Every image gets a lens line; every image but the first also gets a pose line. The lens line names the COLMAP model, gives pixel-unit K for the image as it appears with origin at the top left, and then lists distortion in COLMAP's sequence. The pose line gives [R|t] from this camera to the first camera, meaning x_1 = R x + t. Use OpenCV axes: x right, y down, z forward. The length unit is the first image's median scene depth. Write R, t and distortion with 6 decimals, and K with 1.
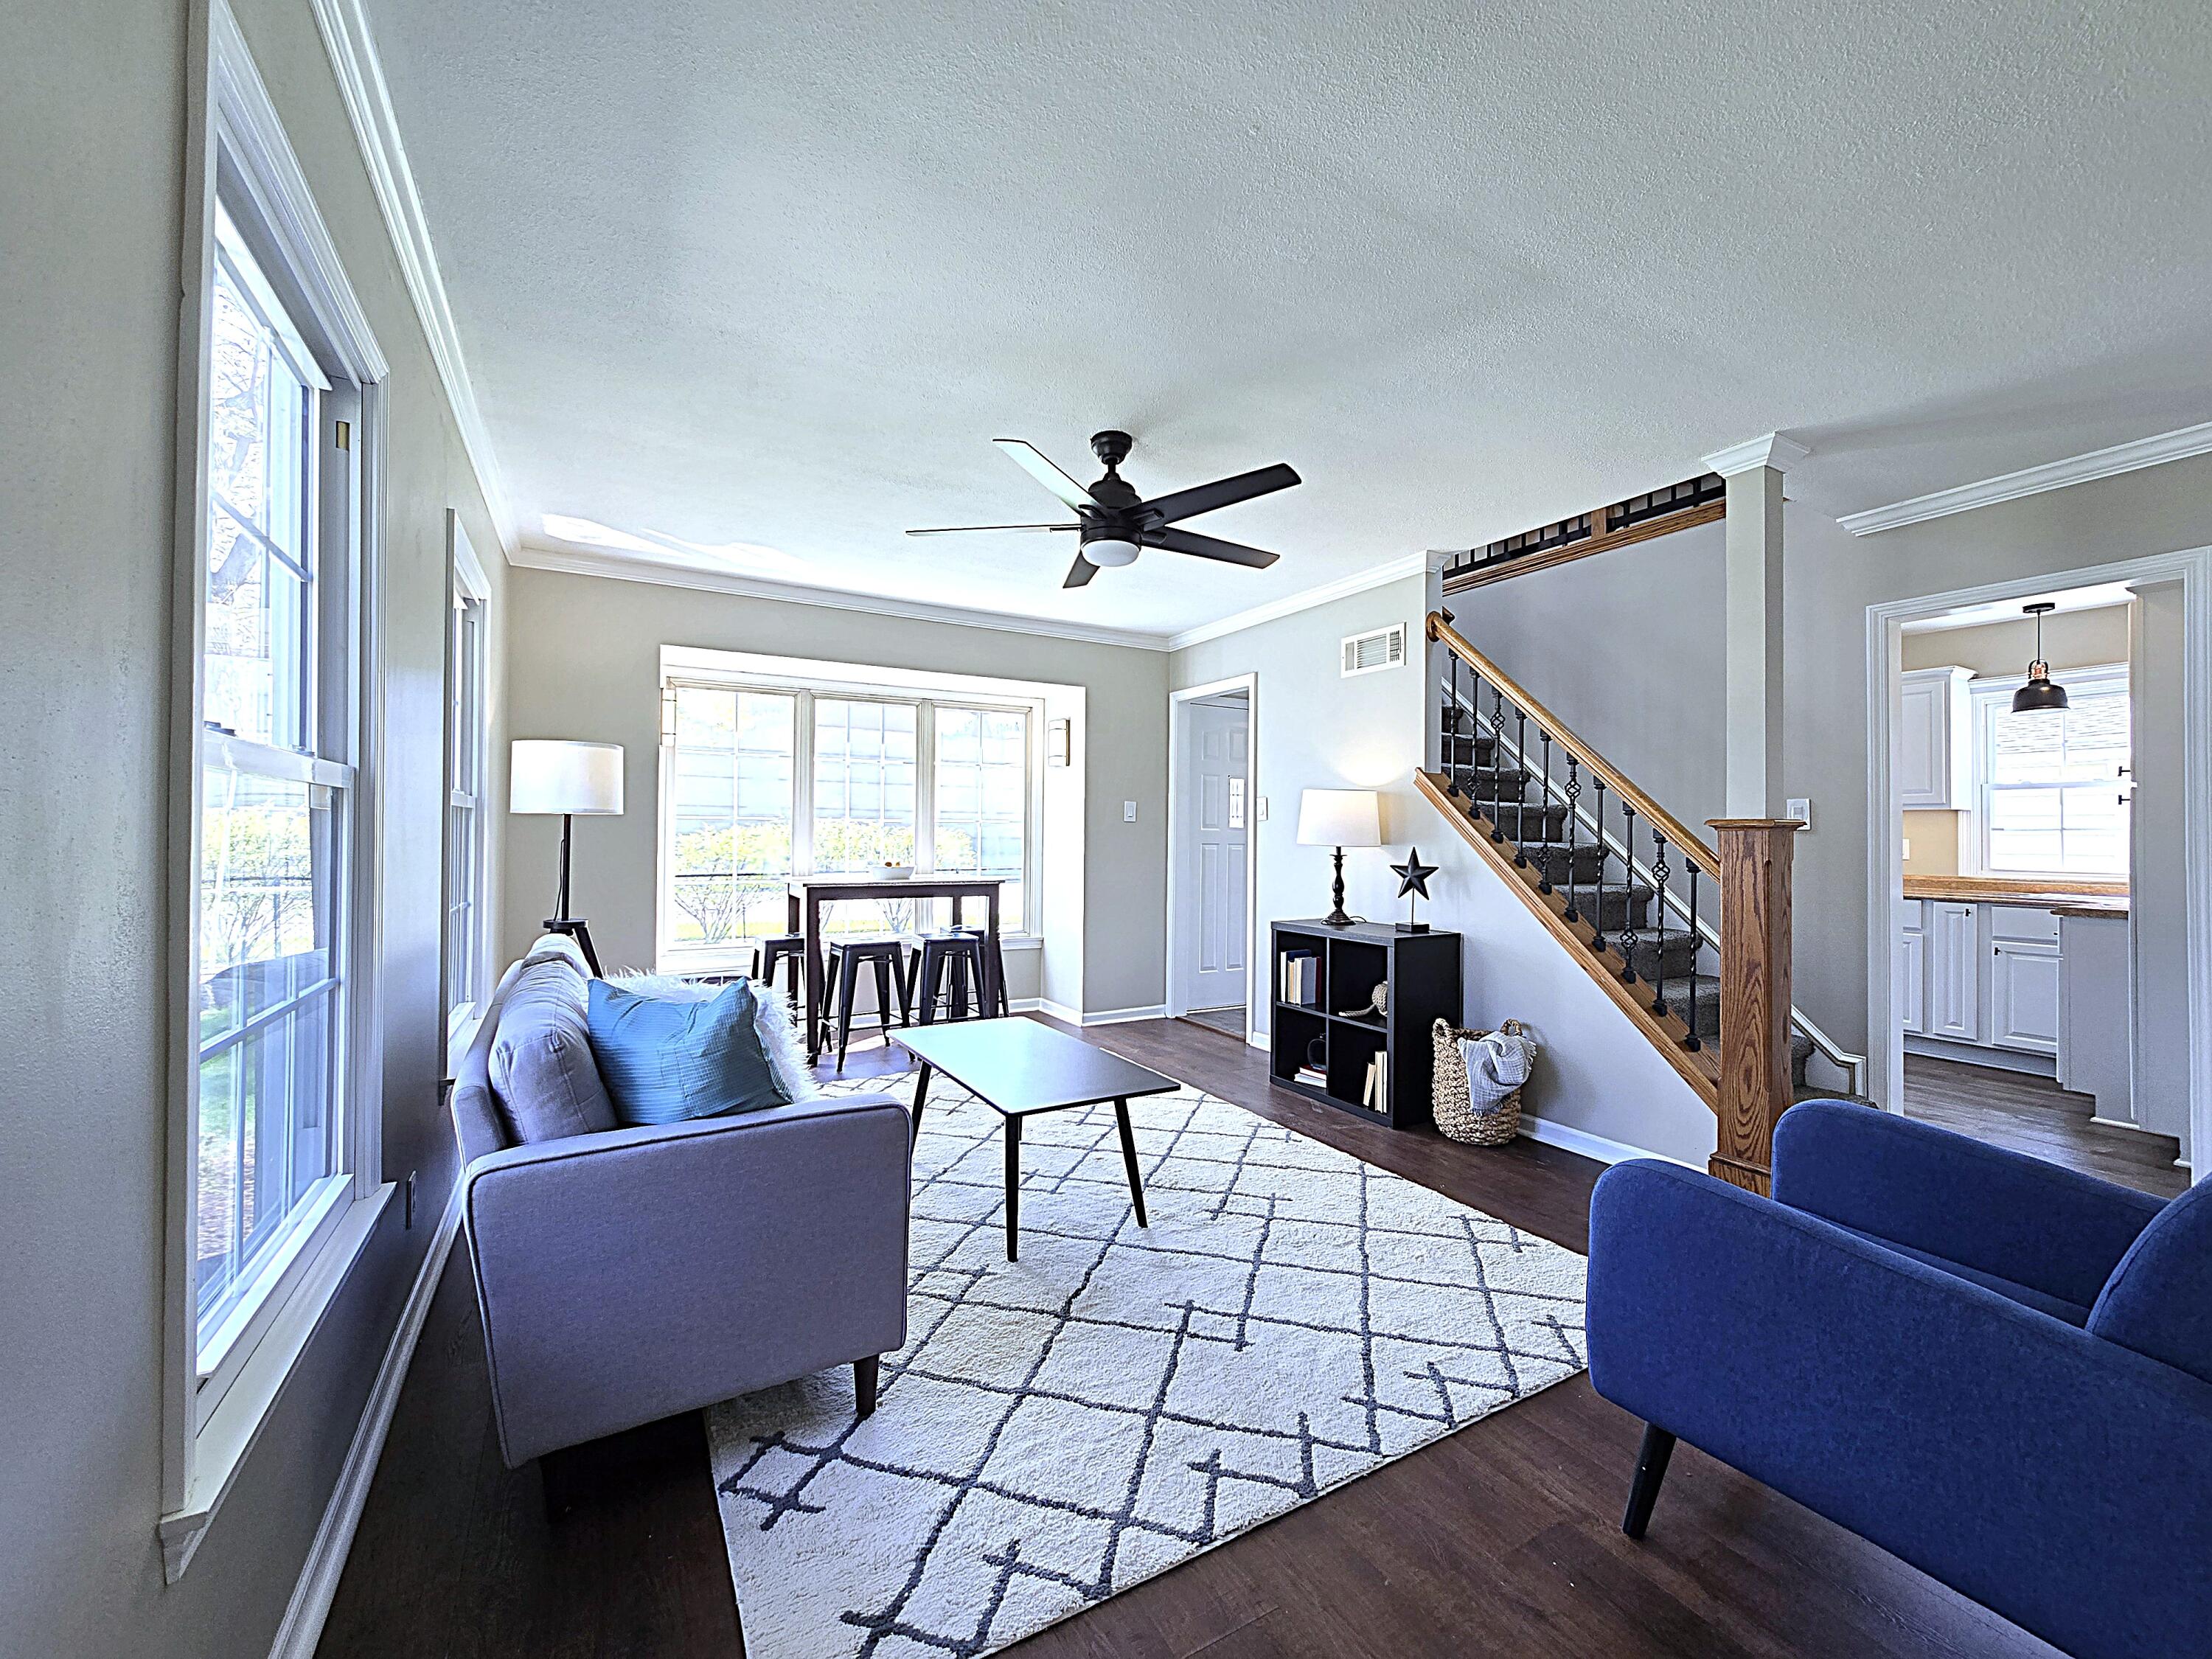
lens RADIAL K [[888.2, 0, 1144.0], [0, 888.2, 837.9], [0, 0, 1]] dist [0.000083, 0.000001]
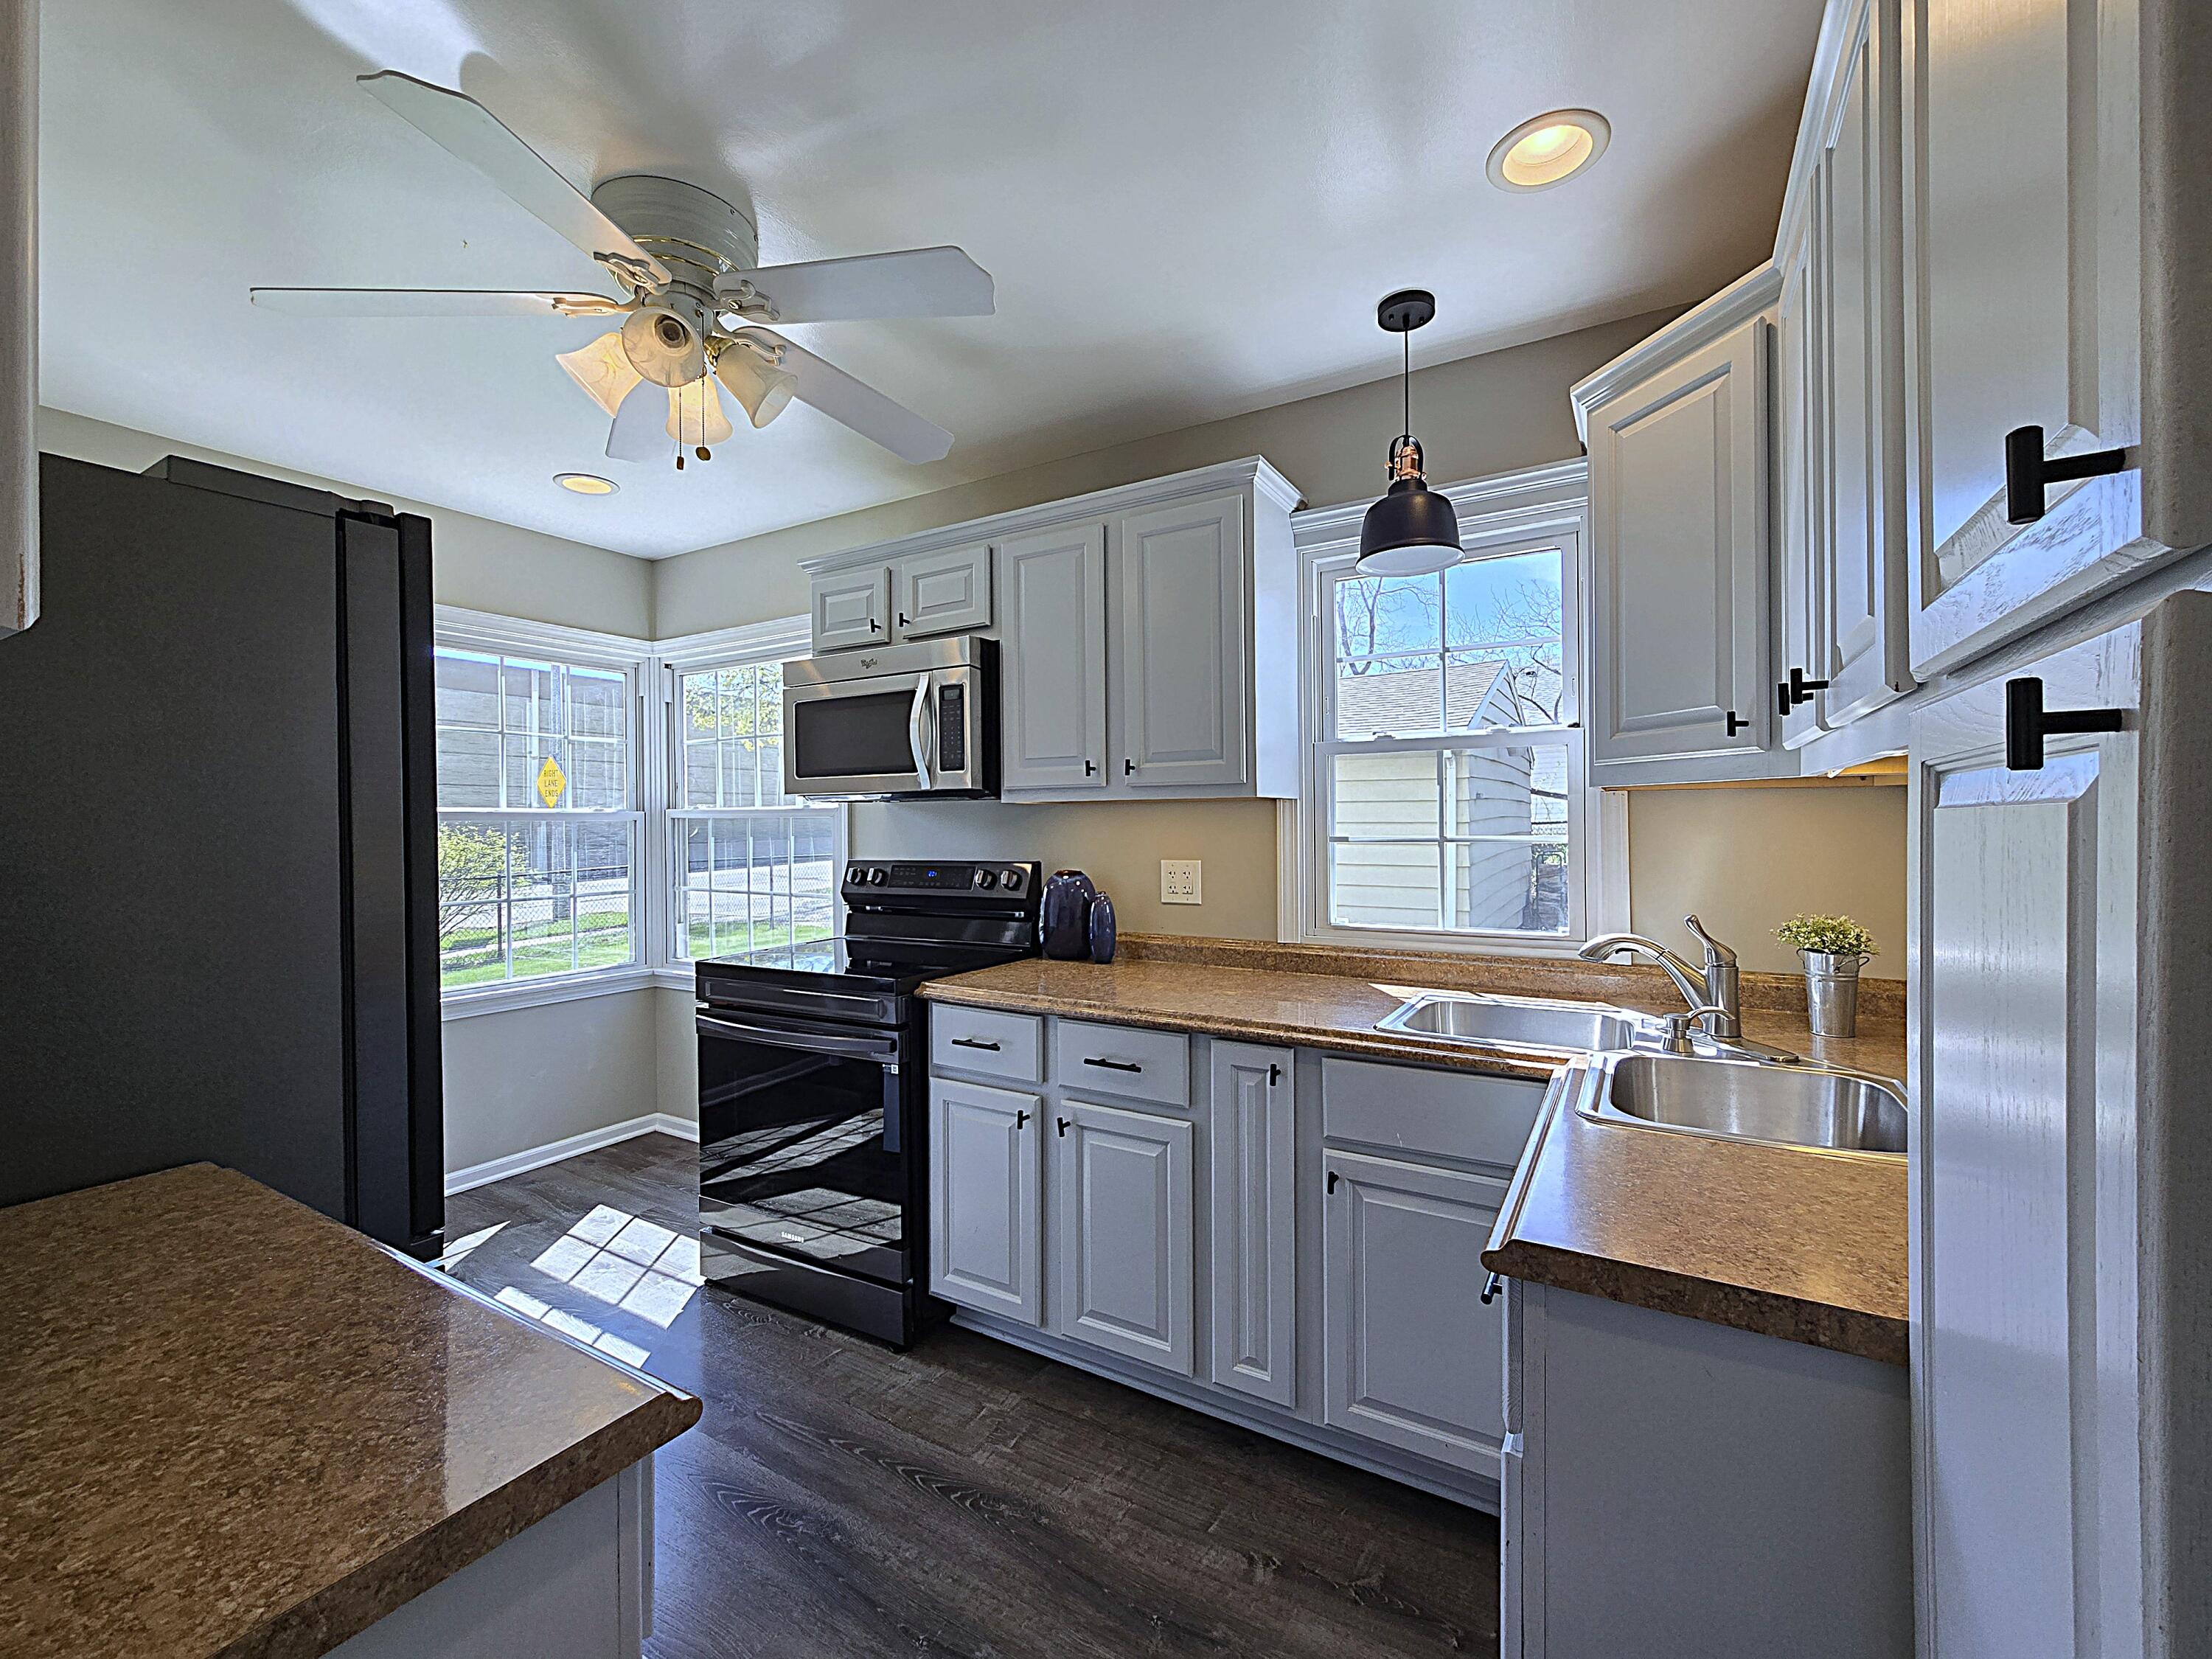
lens RADIAL K [[906.4, 0, 1126.7], [0, 906.4, 828.5], [0, 0, 1]] dist [-0.002245, 0.000013]
pose [[0.879999, -0.017422, 0.474656, 0.691348], [0.013684, 0.999842, 0.011329, -0.024941], [-0.474779, -0.003474, 0.880098, 0.692066]]
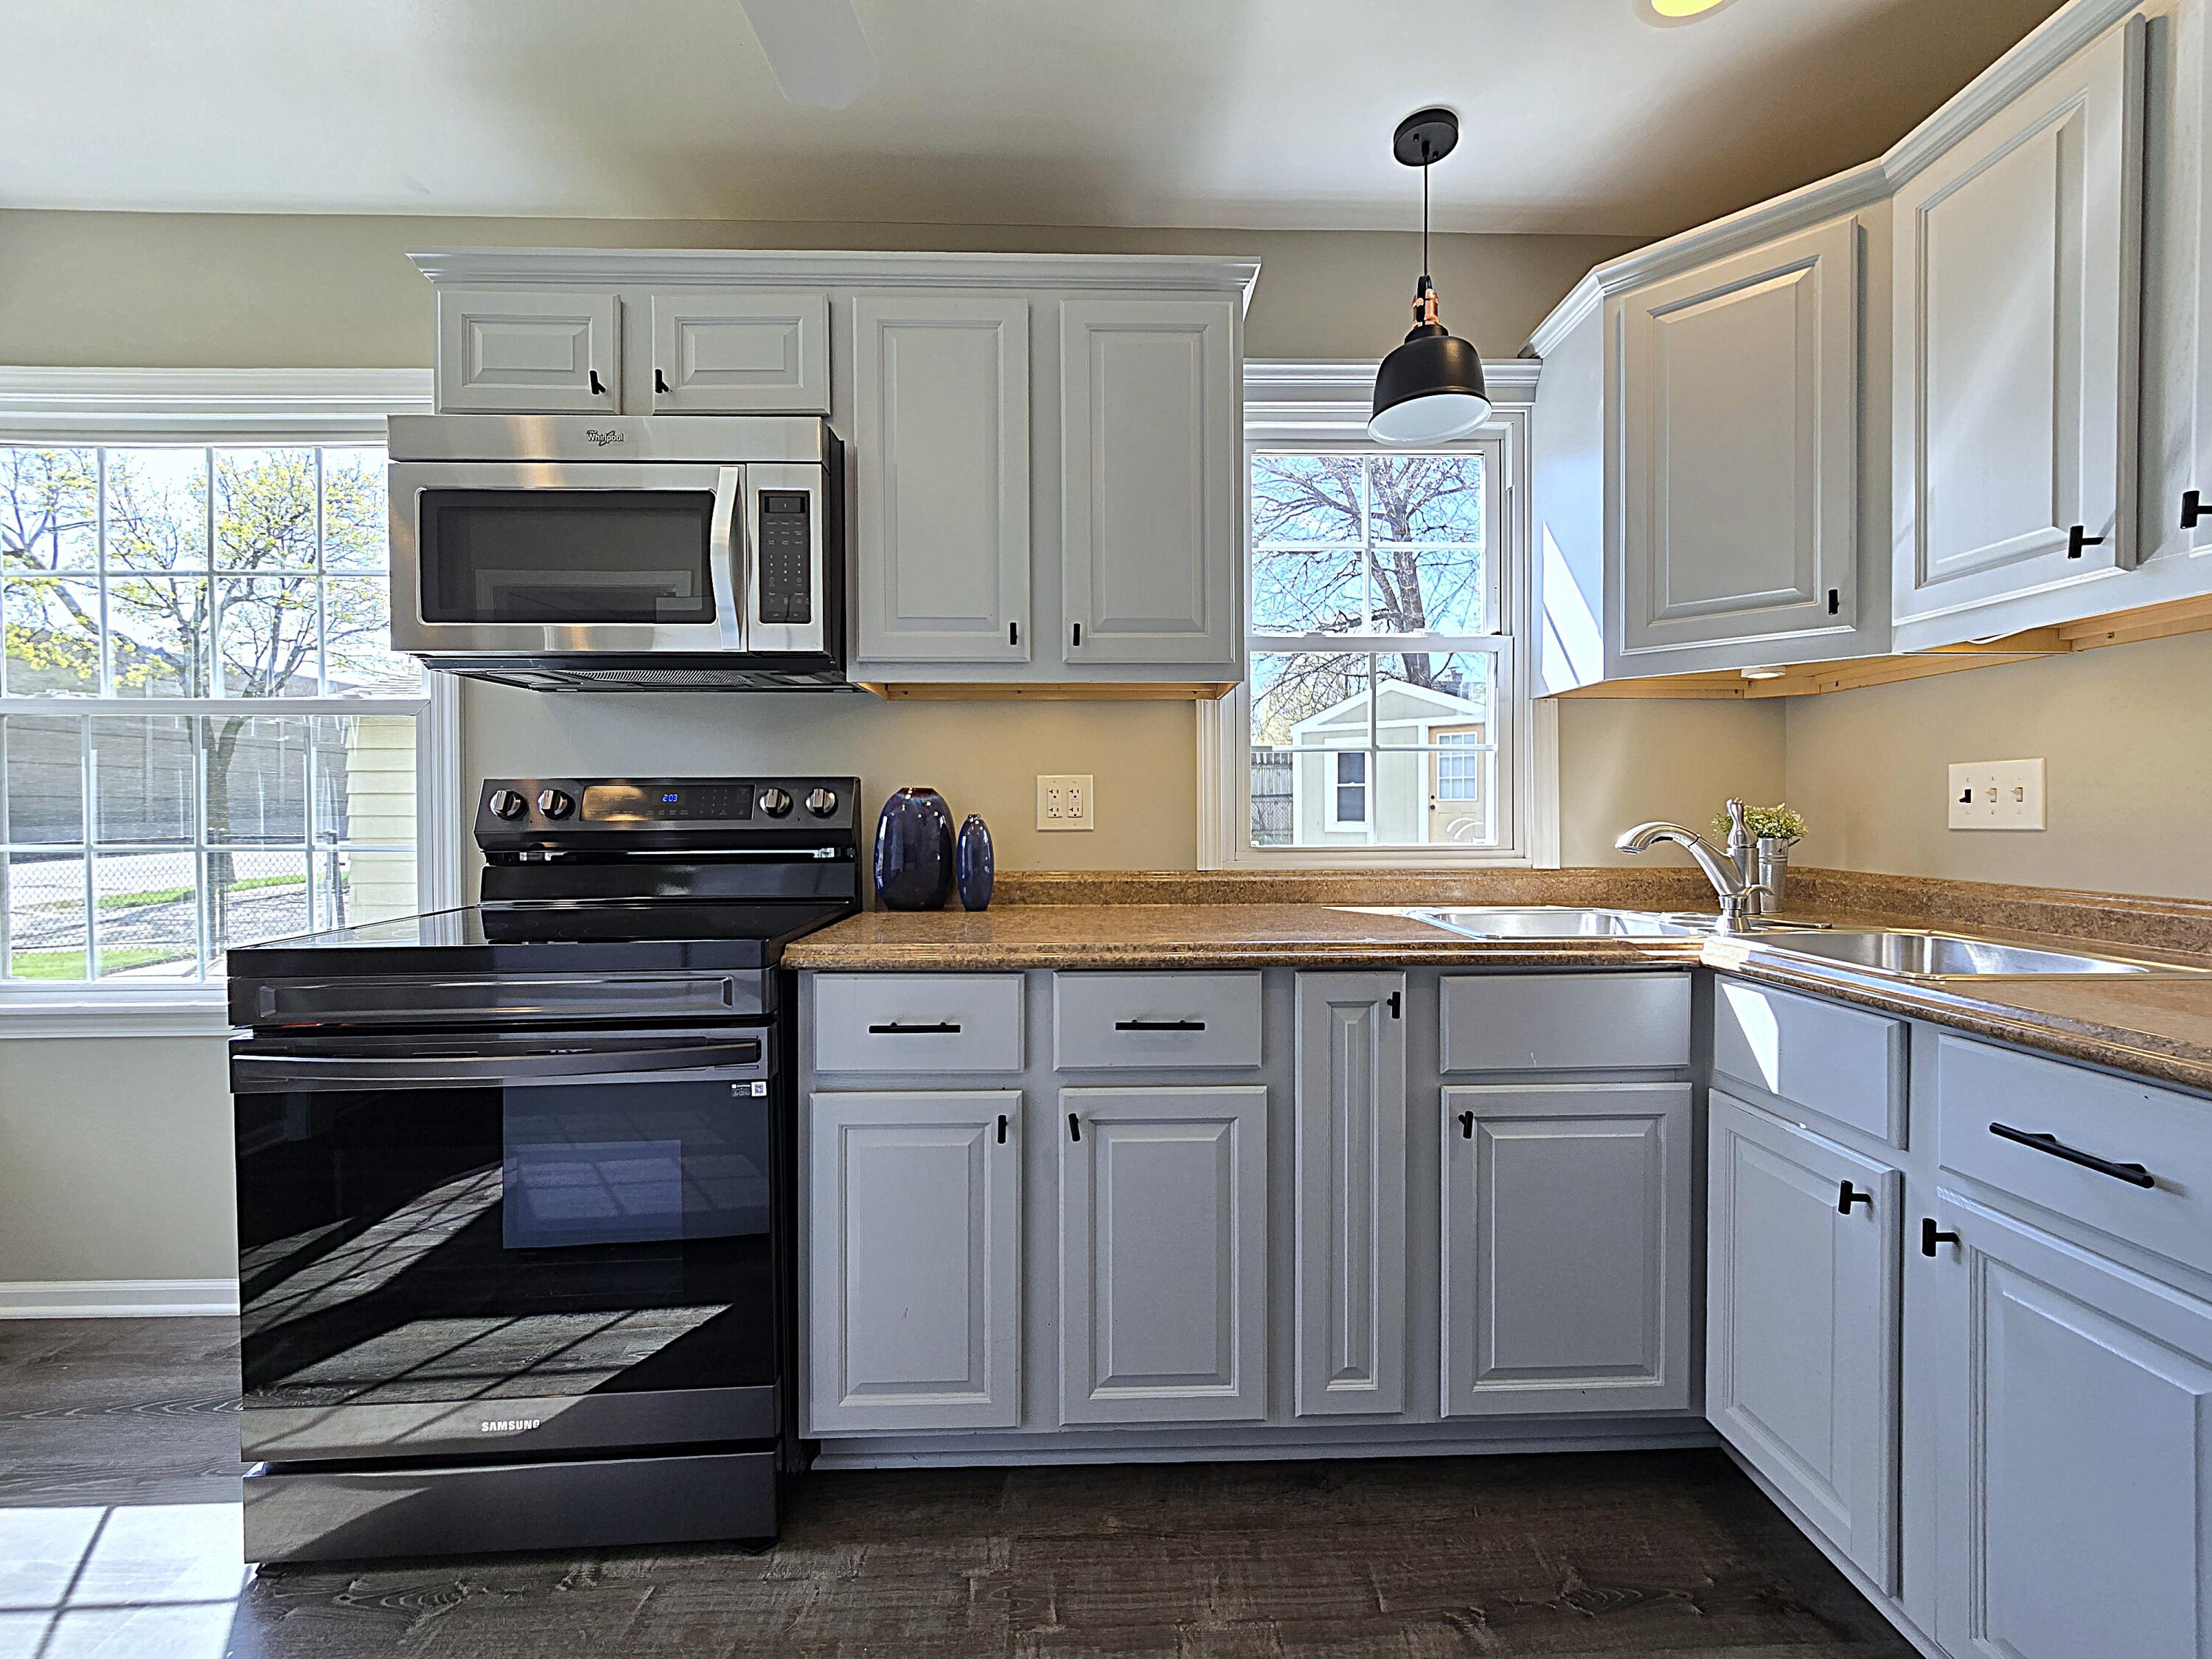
lens RADIAL K [[909.9, 0, 1123.6], [0, 909.9, 821.6], [0, 0, 1]] dist [-0.013048, 0.007079]
pose [[0.496317, -0.020621, 0.867896, 0.616114], [0.006057, 0.999776, 0.020291, 0.015729], [-0.868120, -0.004814, 0.496331, 0.926982]]
